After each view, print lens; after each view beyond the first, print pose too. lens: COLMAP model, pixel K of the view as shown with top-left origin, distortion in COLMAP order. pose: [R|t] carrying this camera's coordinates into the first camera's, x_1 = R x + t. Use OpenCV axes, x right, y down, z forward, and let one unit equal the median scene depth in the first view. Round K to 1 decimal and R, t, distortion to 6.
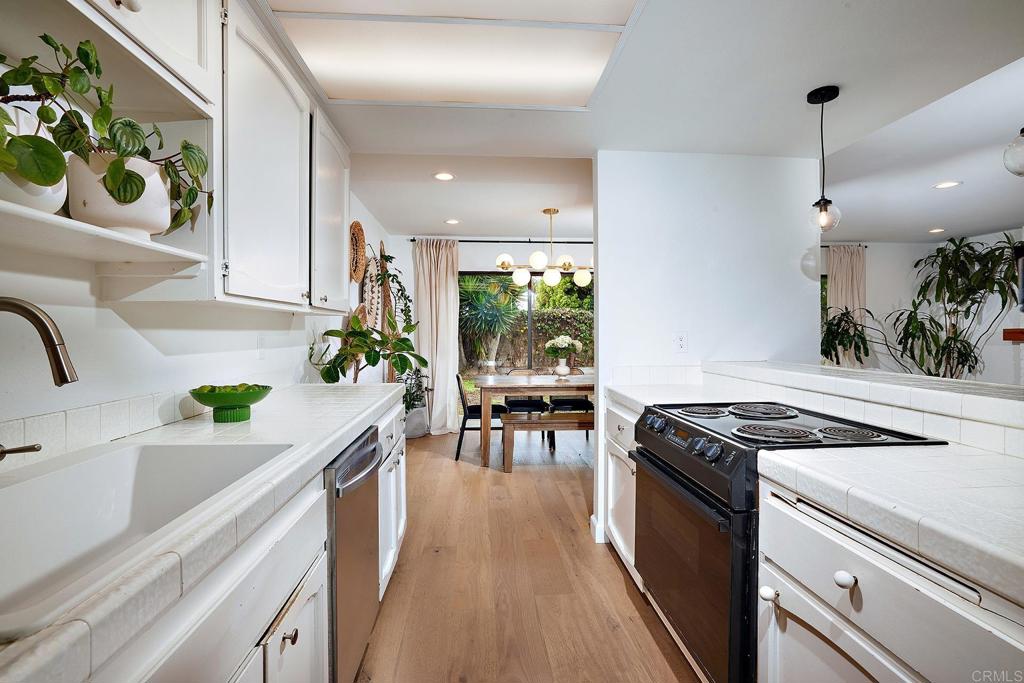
lens RADIAL K [[490.0, 0, 512.1], [0, 490.0, 334.6], [0, 0, 1]] dist [-0.001282, 0.000552]
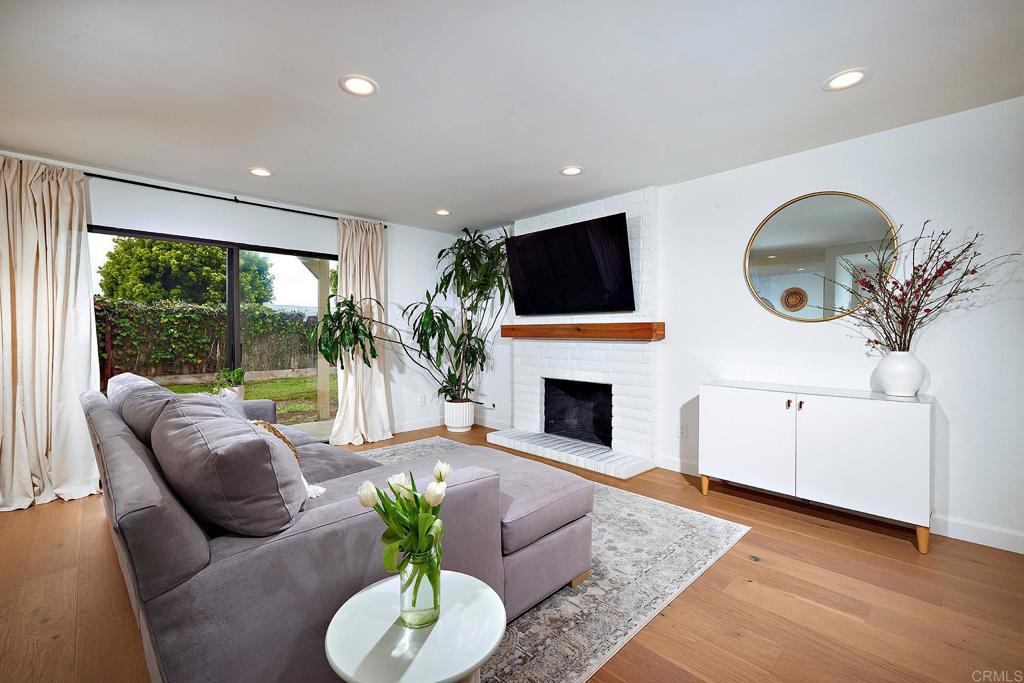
lens RADIAL K [[445.1, 0, 508.8], [0, 445.1, 338.6], [0, 0, 1]] dist [-0.003596, -0.000071]
pose [[0.783740, -0.005911, 0.621060, 0.434054], [0.000335, 0.999959, 0.009094, 0.005984], [-0.621088, -0.006920, 0.783710, 0.283219]]
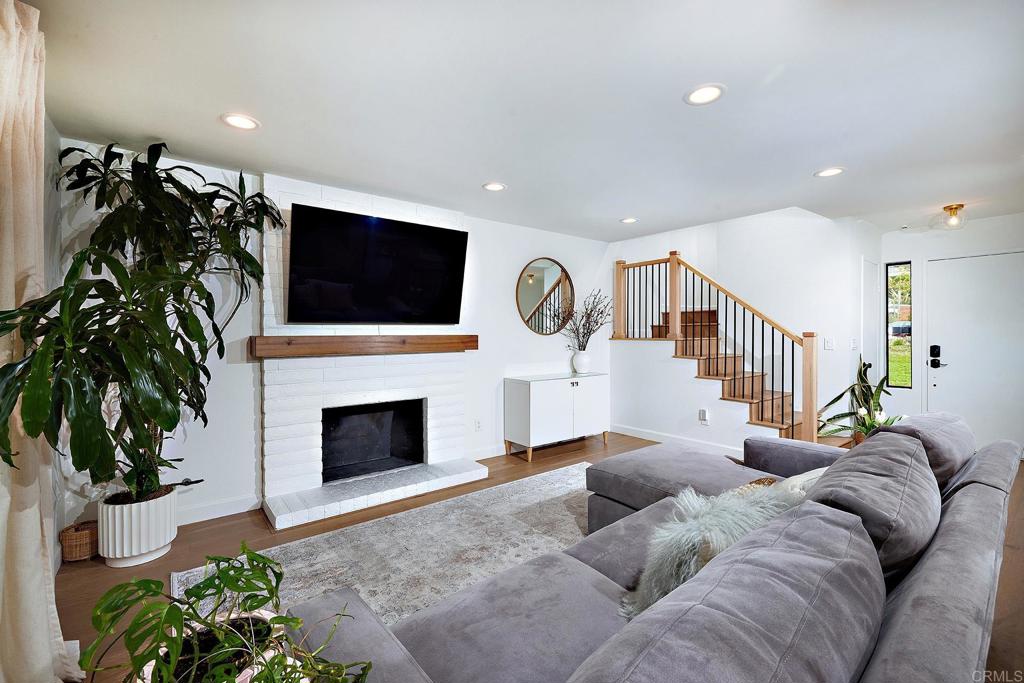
lens RADIAL K [[445.1, 0, 508.8], [0, 445.1, 338.6], [0, 0, 1]] dist [-0.003596, -0.000071]
pose [[-0.555131, 0.007880, 0.831725, 0.363591], [0.017676, 0.999841, 0.002325, -0.005170], [-0.831575, 0.015992, -0.555182, 0.974703]]
